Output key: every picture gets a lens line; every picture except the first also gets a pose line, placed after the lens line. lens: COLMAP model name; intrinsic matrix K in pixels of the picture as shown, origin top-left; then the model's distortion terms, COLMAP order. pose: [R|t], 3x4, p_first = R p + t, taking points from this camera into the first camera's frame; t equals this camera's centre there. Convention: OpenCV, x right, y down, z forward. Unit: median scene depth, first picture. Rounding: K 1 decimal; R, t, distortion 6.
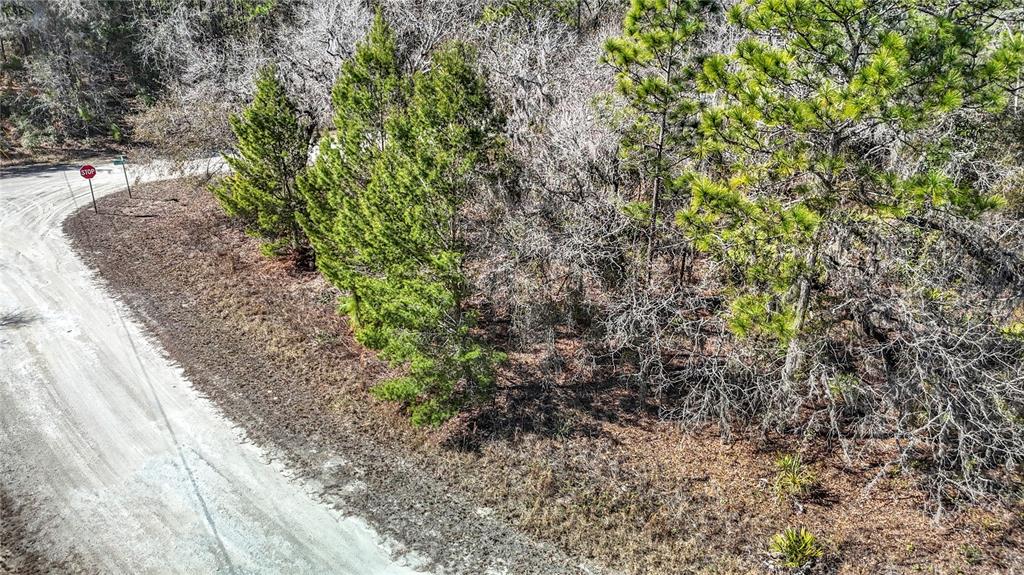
lens RADIAL K [[719.0, 0, 511.4], [0, 719.0, 332.8], [0, 0, 1]] dist [0.078127, -0.000791]
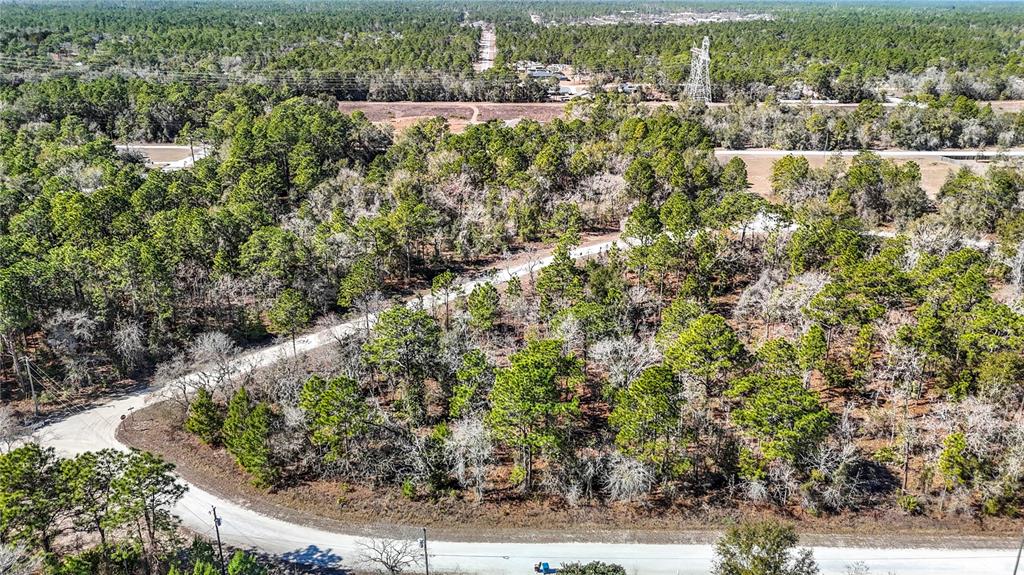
lens RADIAL K [[760.6, 0, 512.0], [0, 760.6, 287.5], [0, 0, 1]] dist [0.057065, 0.001834]
pose [[0.971752, -0.090254, 0.218066, 0.424212], [0.118833, 0.985428, -0.121695, -0.317972], [-0.203905, 0.144171, 0.968317, -3.852511]]
